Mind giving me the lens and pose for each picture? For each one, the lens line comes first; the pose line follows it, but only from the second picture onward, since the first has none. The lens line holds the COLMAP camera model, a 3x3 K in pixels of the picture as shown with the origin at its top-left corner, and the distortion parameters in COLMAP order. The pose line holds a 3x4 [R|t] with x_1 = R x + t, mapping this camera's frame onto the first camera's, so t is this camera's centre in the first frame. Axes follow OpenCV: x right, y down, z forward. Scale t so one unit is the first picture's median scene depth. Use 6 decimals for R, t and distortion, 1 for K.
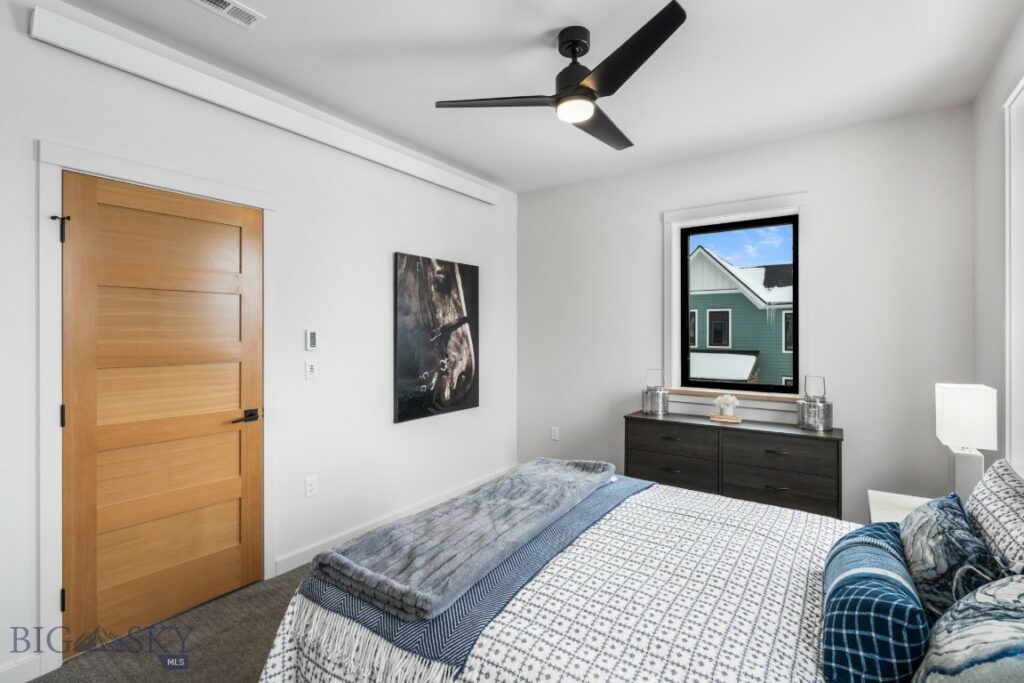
lens RADIAL K [[470.0, 0, 511.2], [0, 470.0, 334.8], [0, 0, 1]] dist [-0.004710, 0.002010]
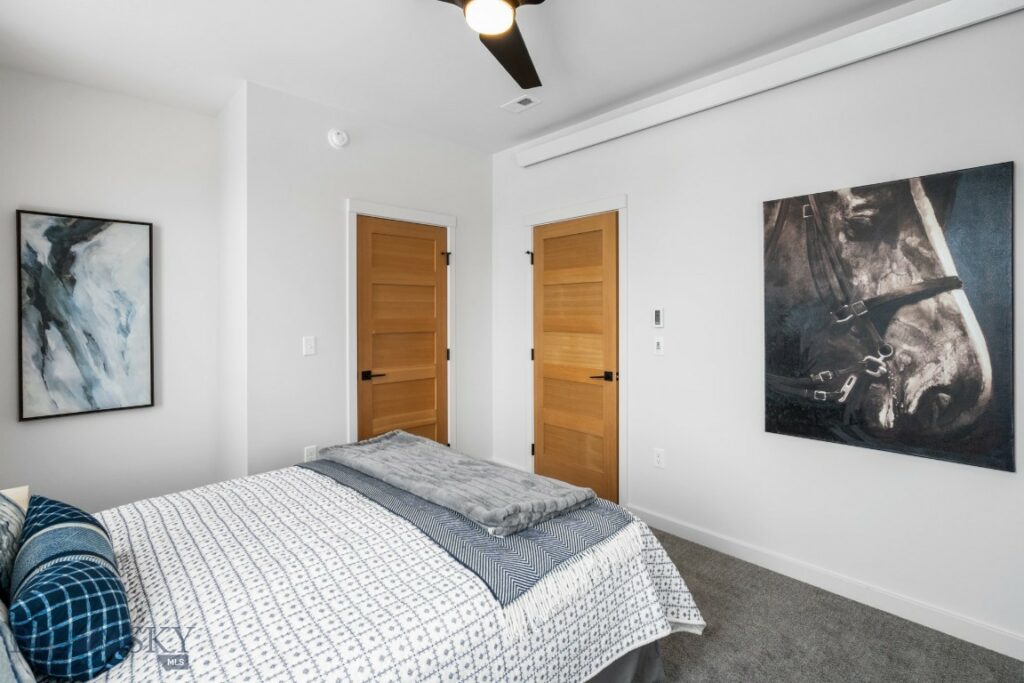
lens RADIAL K [[470.0, 0, 507.2], [0, 470.0, 318.4], [0, 0, 1]] dist [-0.004710, 0.002010]
pose [[-0.192326, 0.008258, -0.981296, 0.514675], [-0.004954, 0.999944, 0.009386, 0.003372], [0.981319, 0.006667, -0.192274, 0.675429]]
